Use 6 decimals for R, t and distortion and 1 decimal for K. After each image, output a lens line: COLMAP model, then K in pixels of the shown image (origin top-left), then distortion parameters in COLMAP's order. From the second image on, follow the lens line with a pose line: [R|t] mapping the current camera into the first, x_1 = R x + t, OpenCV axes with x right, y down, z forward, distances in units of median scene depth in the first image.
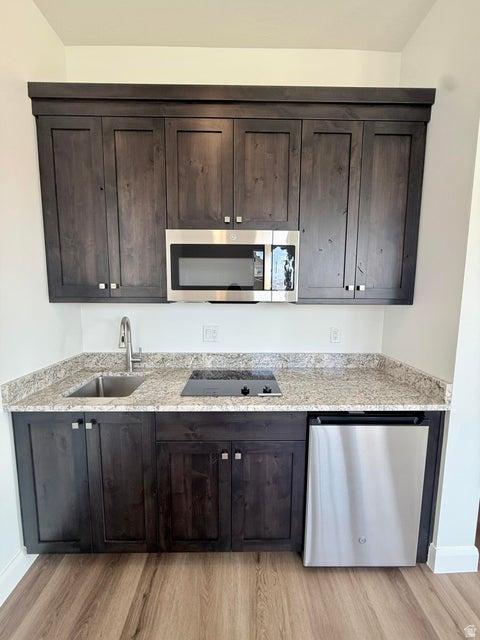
lens RADIAL K [[253.7, 0, 240.0], [0, 253.7, 320.0], [0, 0, 1]] dist [0.000922, 0.000161]
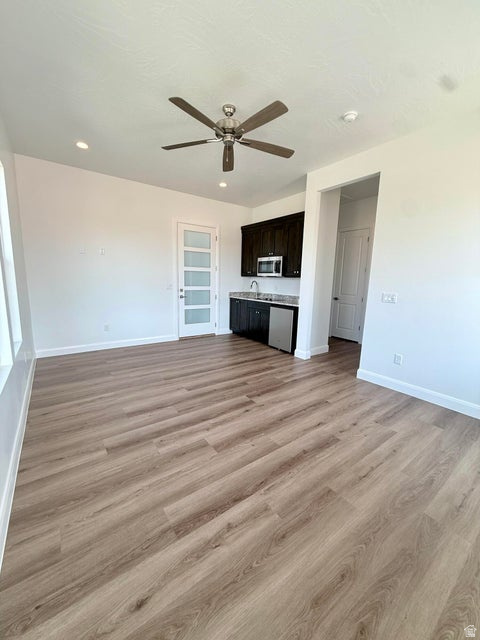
lens RADIAL K [[253.7, 0, 240.0], [0, 253.7, 320.0], [0, 0, 1]] dist [0.000922, 0.000161]
pose [[0.575712, 0.138773, -0.805790, 2.961965], [-0.112957, 0.989541, 0.089714, 0.292254], [0.809813, 0.039370, 0.585366, -1.559462]]
